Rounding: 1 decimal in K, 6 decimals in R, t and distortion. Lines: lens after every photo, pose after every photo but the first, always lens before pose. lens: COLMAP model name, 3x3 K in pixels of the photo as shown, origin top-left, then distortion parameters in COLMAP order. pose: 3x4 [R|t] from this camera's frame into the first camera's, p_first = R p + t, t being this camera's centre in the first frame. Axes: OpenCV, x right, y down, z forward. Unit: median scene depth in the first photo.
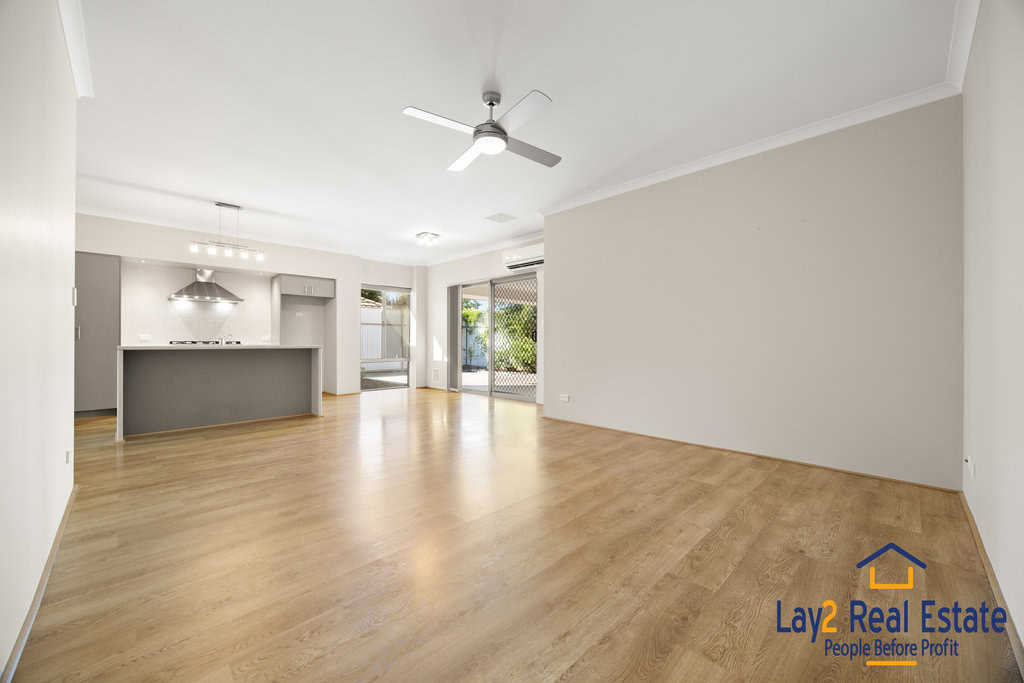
lens RADIAL K [[392.8, 0, 512.0], [0, 392.8, 341.5], [0, 0, 1]] dist [-0.008955, -0.000085]
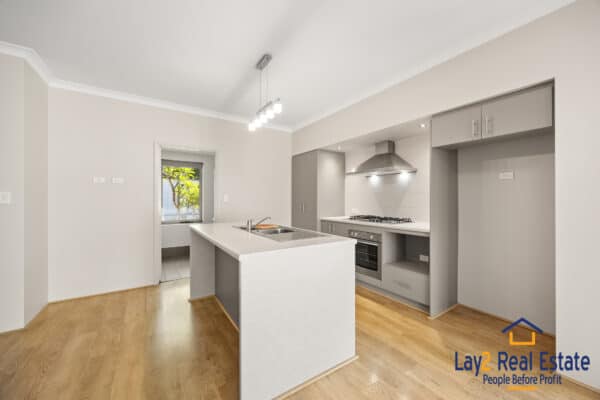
lens RADIAL K [[230.2, 0, 300.0], [0, 230.2, 200.0], [0, 0, 1]] dist [-0.008955, -0.000085]
pose [[-0.186260, 0.004046, -0.982492, -0.253926], [0.003842, 0.999987, 0.003389, -0.055622], [0.982493, -0.003144, -0.186273, 1.132419]]
